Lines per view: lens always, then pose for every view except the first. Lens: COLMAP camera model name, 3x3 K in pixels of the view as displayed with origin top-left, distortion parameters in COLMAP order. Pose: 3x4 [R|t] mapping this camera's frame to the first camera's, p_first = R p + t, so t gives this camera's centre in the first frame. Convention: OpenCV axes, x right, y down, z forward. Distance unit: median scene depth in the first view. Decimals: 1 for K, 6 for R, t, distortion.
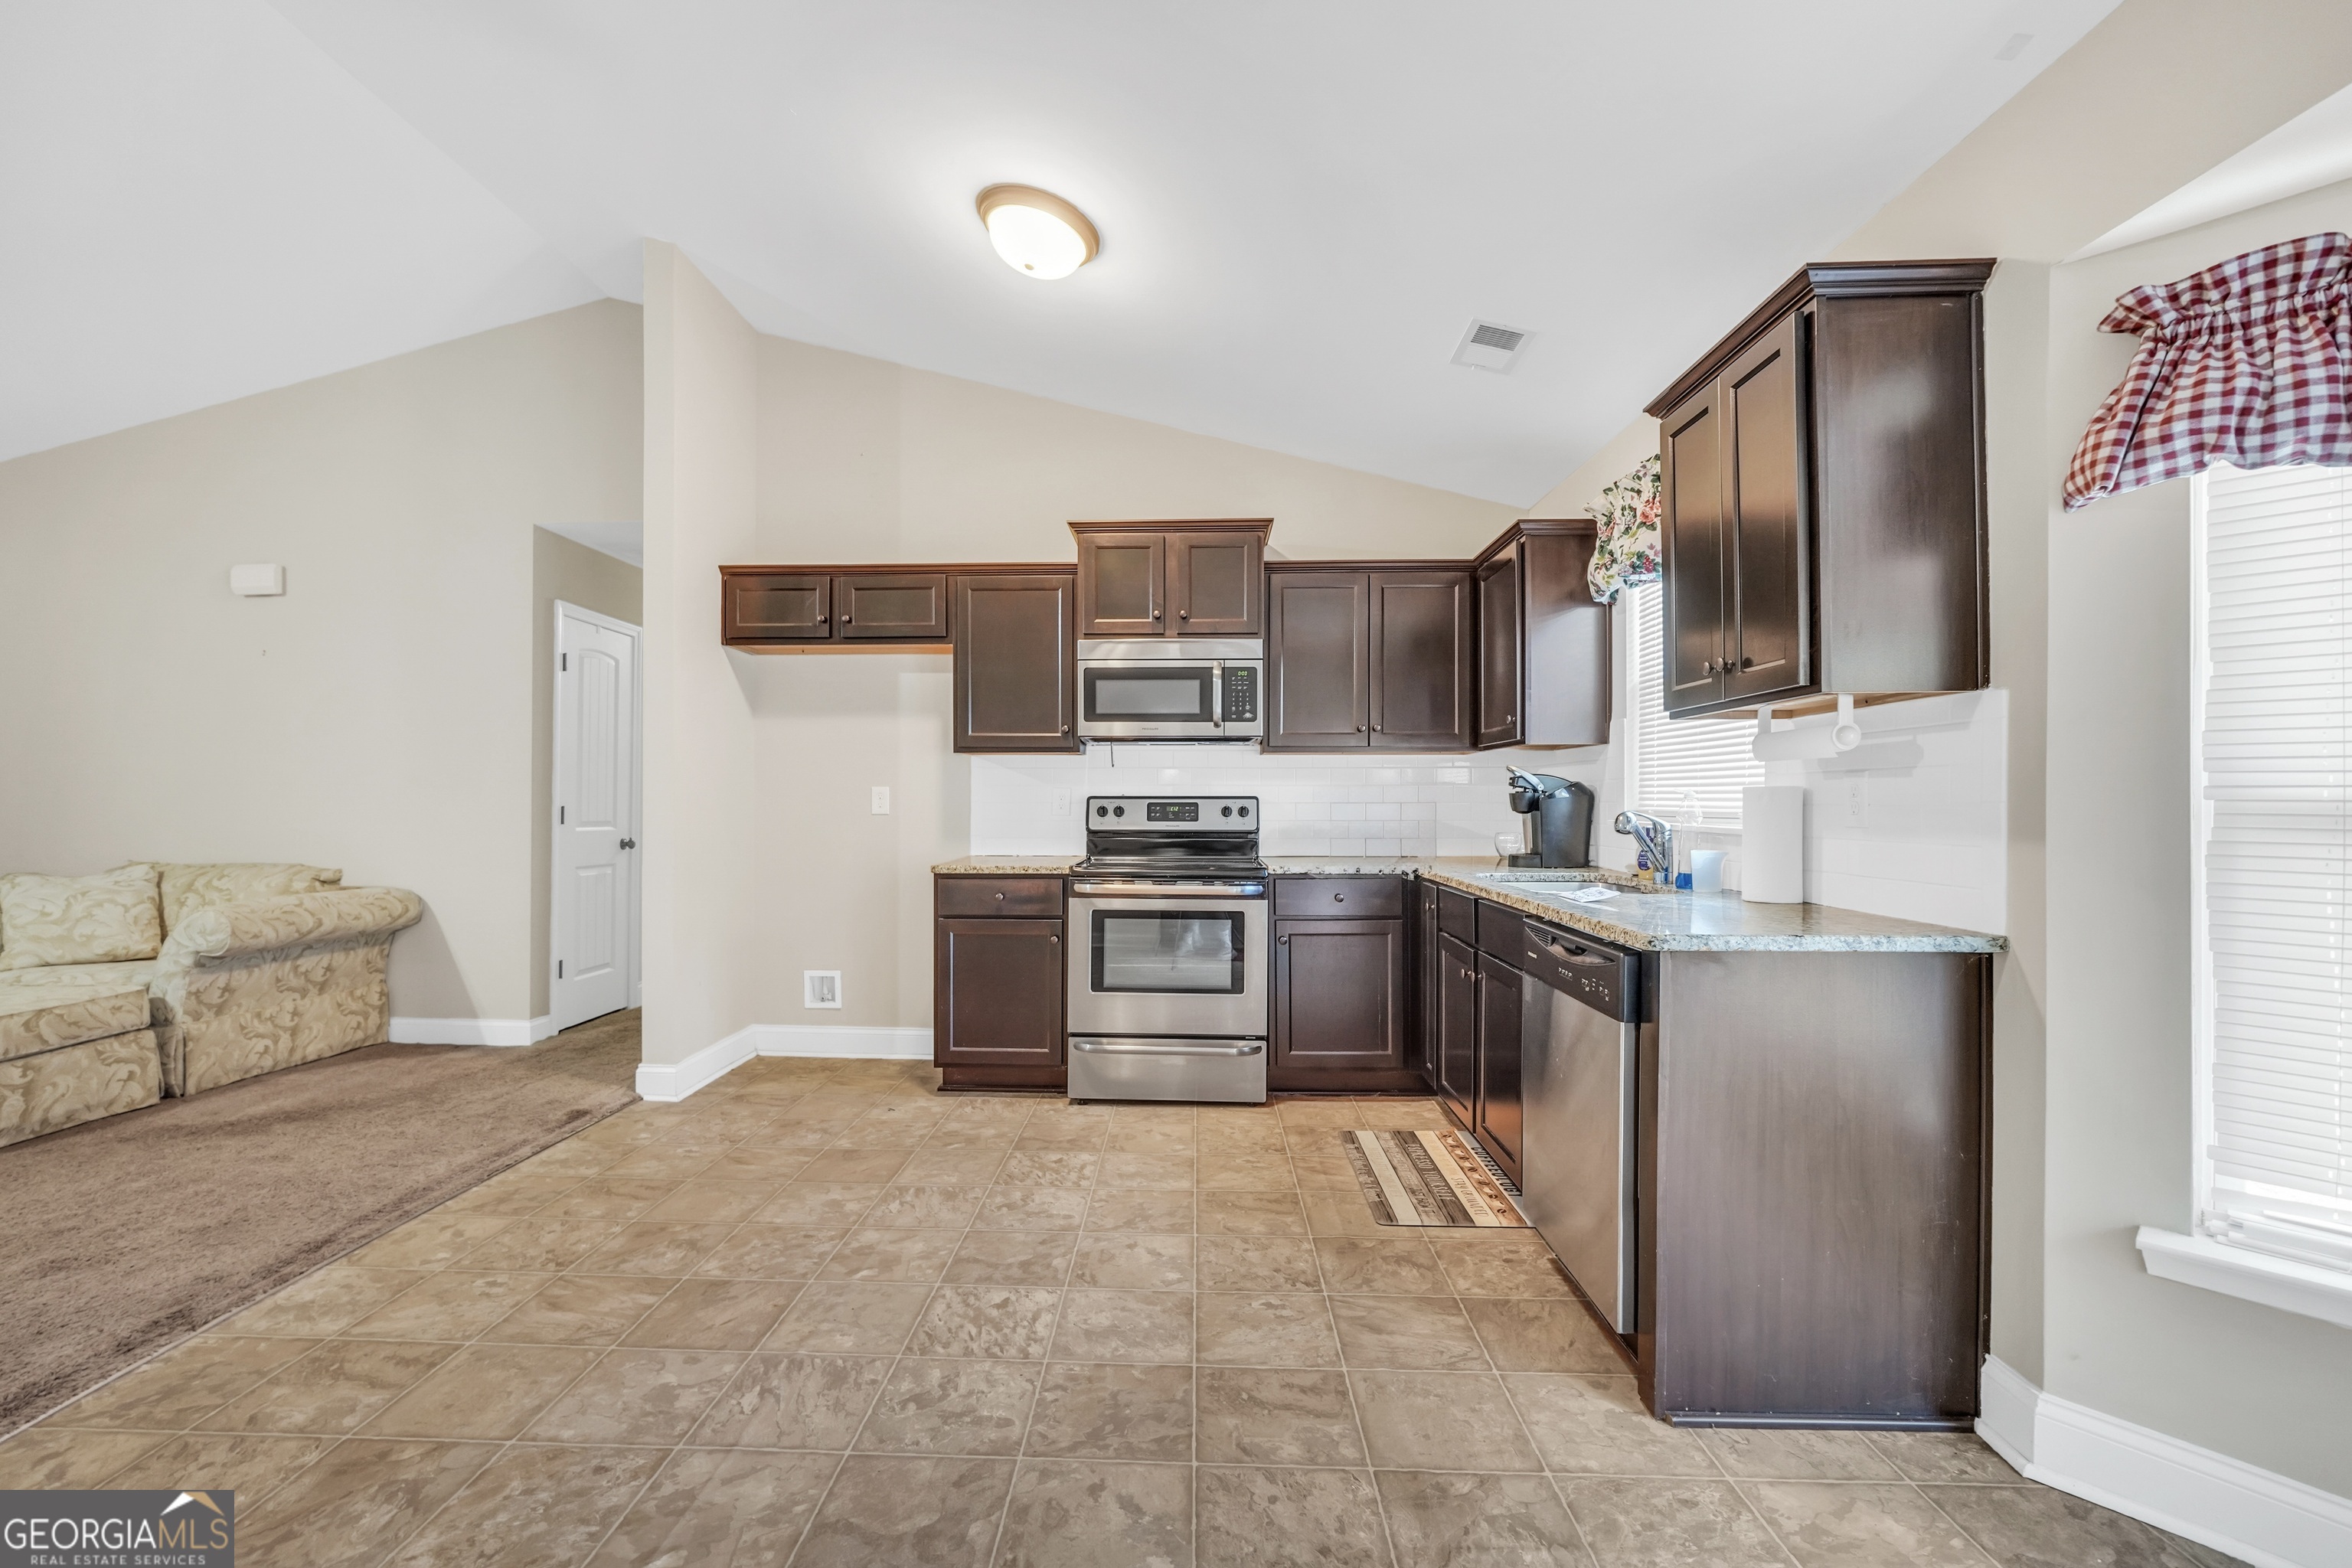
lens RADIAL K [[1016.2, 0, 1155.4], [0, 1016.2, 796.3], [0, 0, 1]] dist [-0.015271, 0.007131]
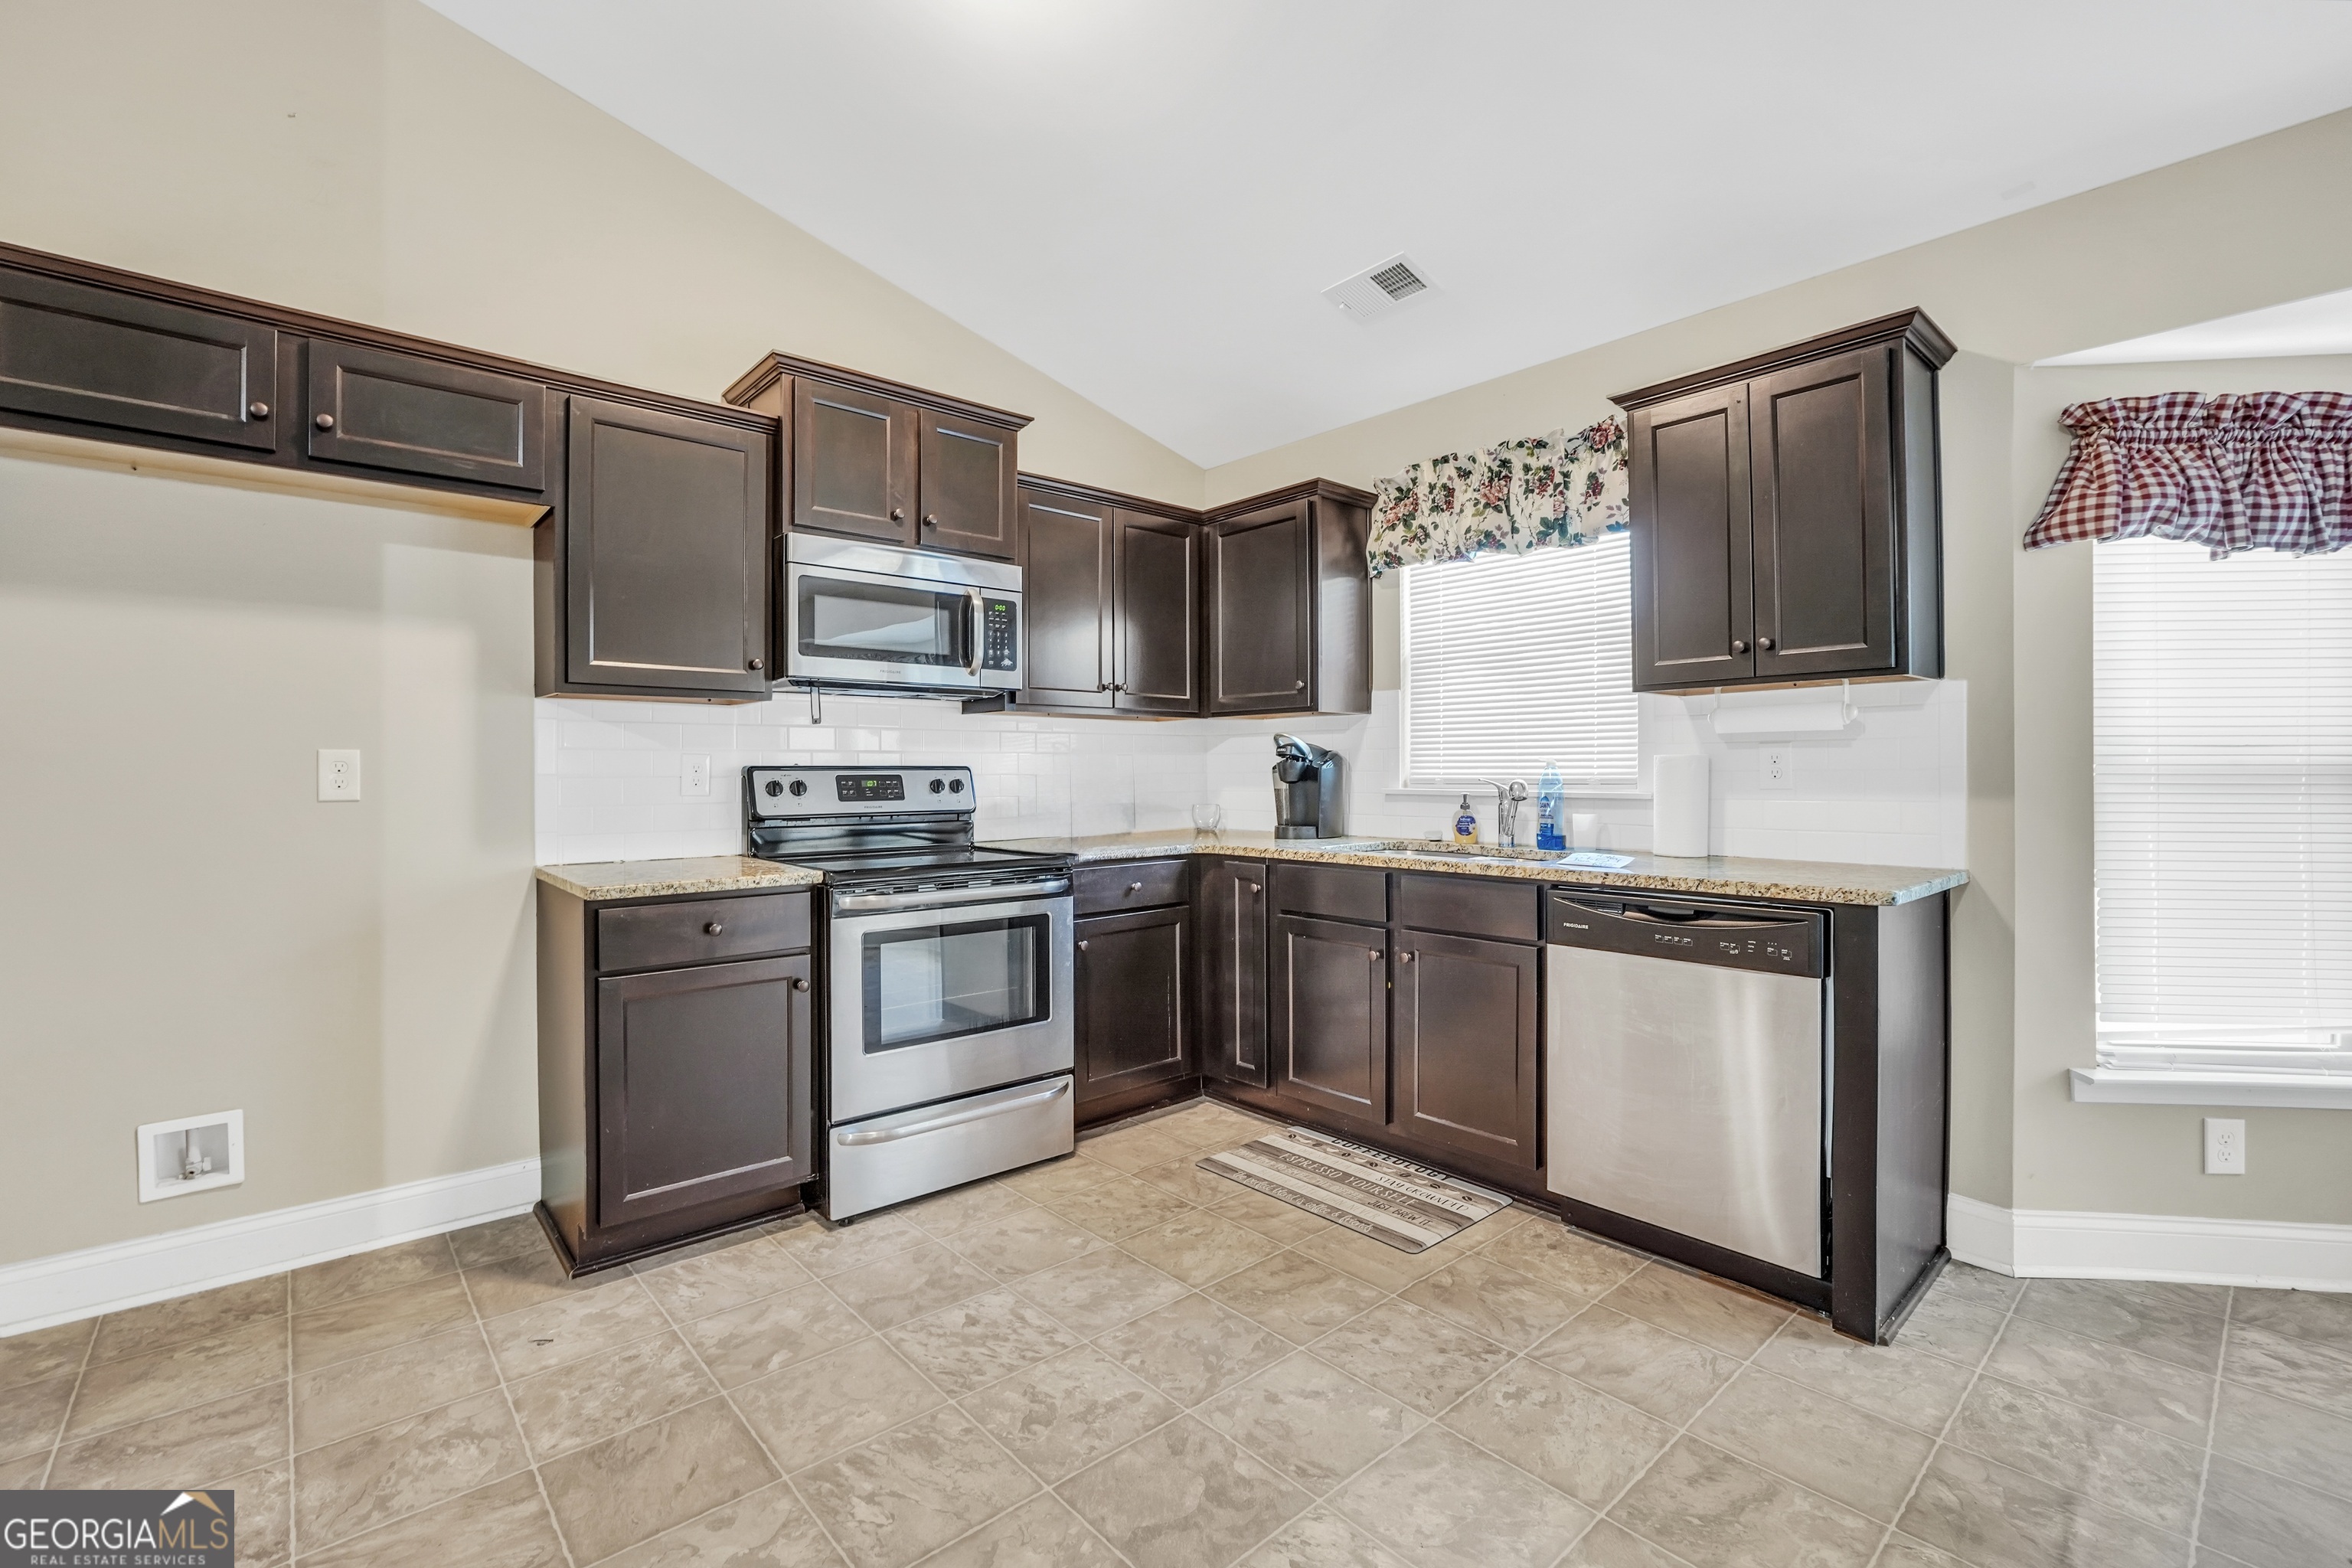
lens RADIAL K [[1016.2, 0, 1193.9], [0, 1016.2, 774.9], [0, 0, 1]] dist [-0.015271, 0.007131]
pose [[0.719934, -0.006662, 0.694010, -0.374366], [0.002656, 0.999973, 0.006844, 0.001860], [-0.694037, -0.003084, 0.719933, 0.359924]]
